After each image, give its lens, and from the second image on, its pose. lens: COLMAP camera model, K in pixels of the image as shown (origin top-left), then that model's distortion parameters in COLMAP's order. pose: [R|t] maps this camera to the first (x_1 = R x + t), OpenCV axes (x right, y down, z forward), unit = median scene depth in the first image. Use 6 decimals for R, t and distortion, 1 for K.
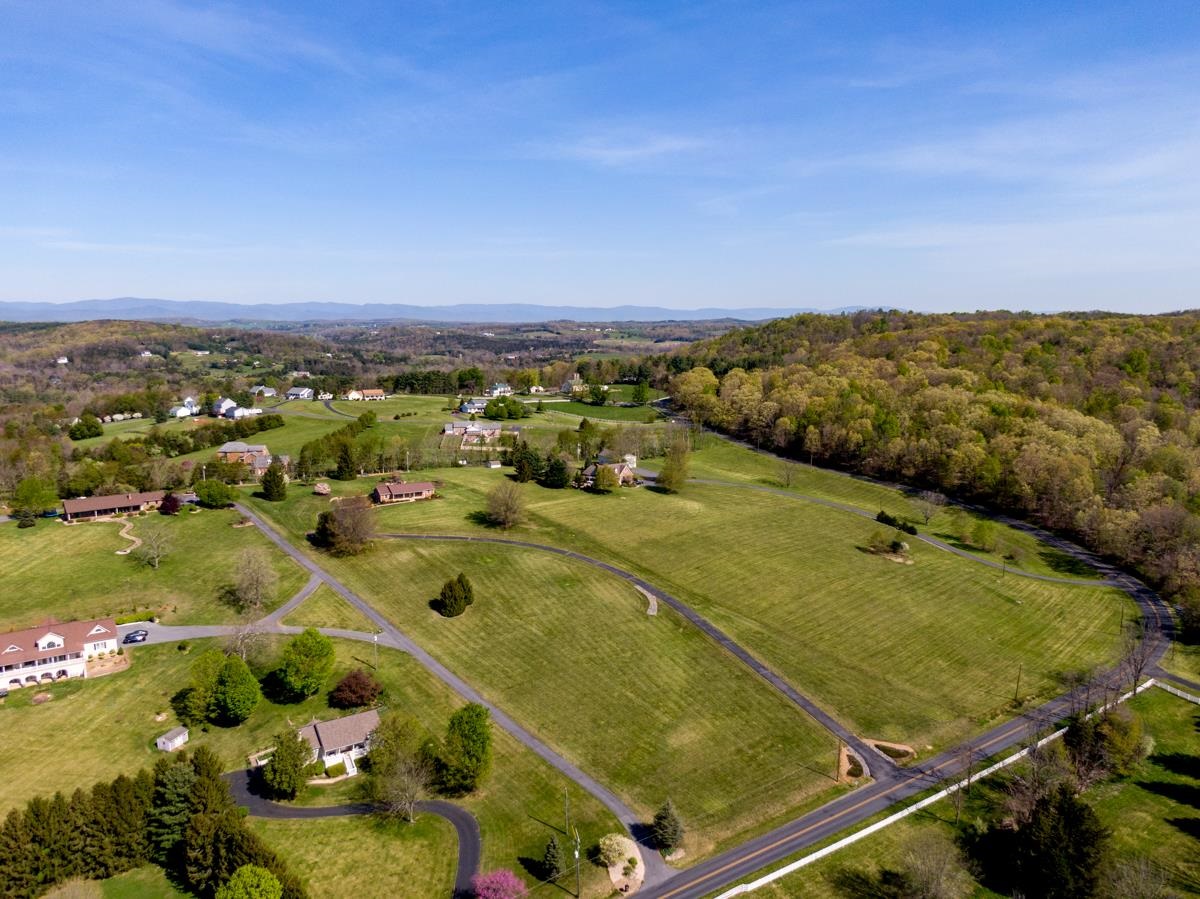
lens RADIAL K [[844.2, 0, 603.9], [0, 844.2, 449.3], [0, 0, 1]] dist [-0.001699, -0.012267]
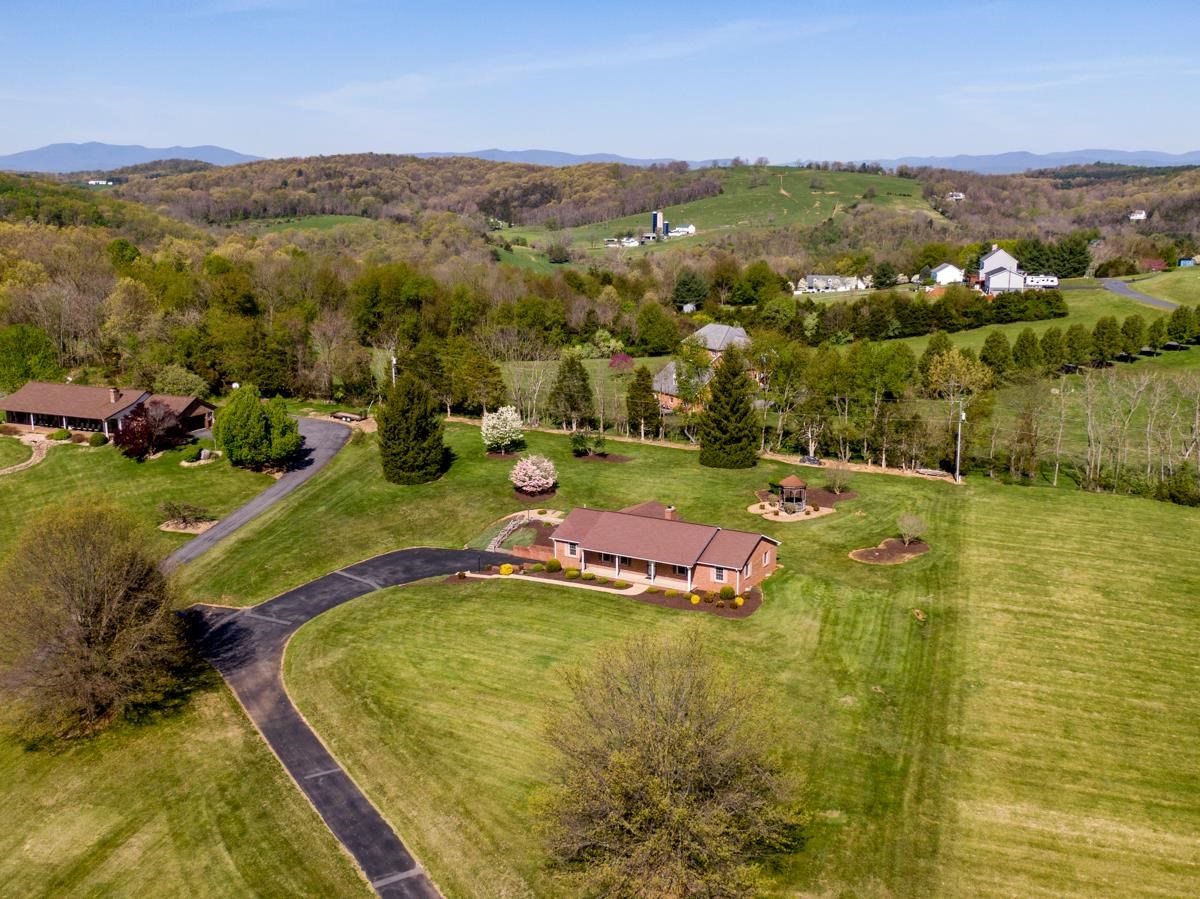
lens RADIAL K [[1233.7, 0, 597.1], [0, 1233.7, 451.7], [0, 0, 1]] dist [0.027659, 0.000000]
pose [[0.491872, 0.187552, -0.850227, 0.037468], [-0.129858, 0.981404, 0.141363, -0.015313], [0.860929, 0.040876, 0.507080, 0.385493]]
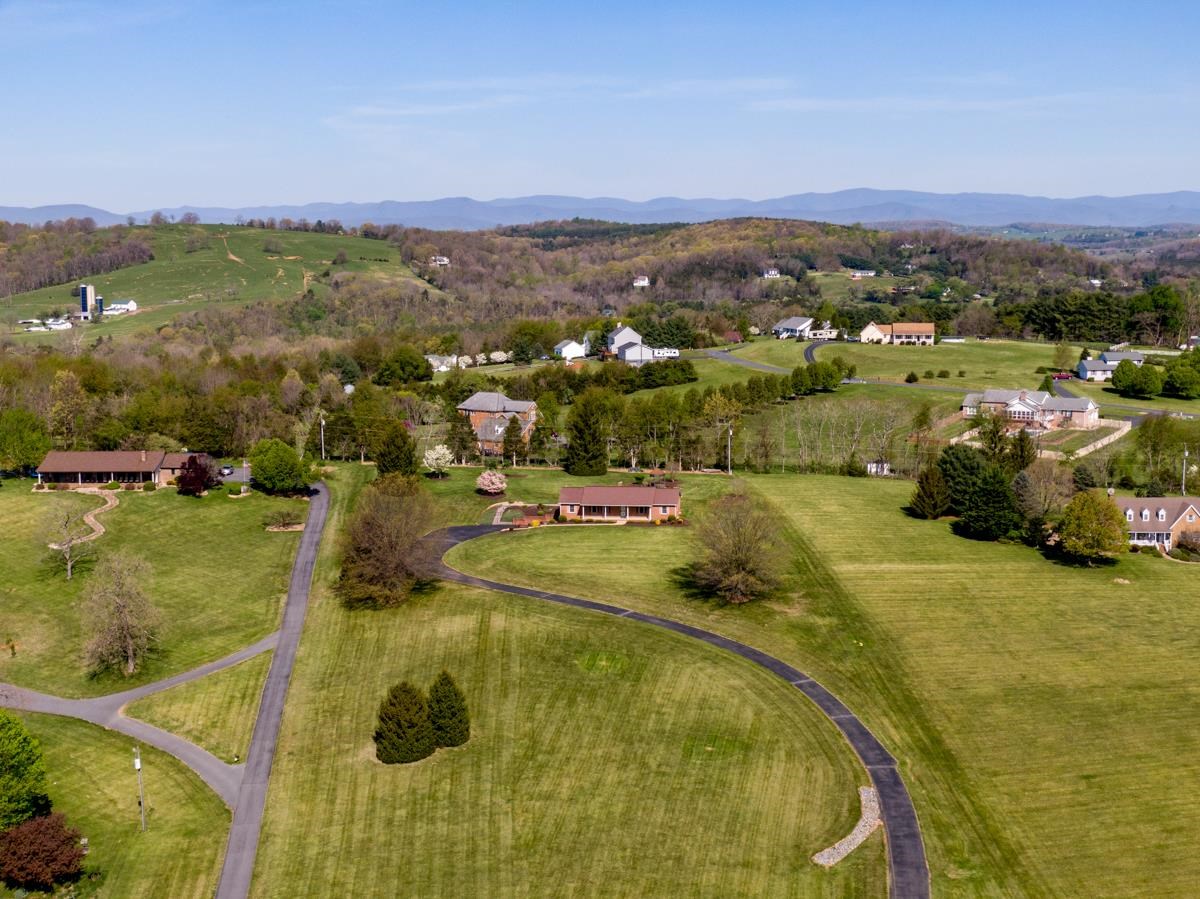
lens RADIAL K [[1661.5, 0, 599.4], [0, 1661.5, 449.2], [0, 0, 1]] dist [0.016841, 0.000000]
pose [[0.791468, 0.076462, -0.606409, 0.150672], [-0.087663, 0.996087, 0.011182, 0.005356], [0.604891, 0.044309, 0.795074, 0.129911]]
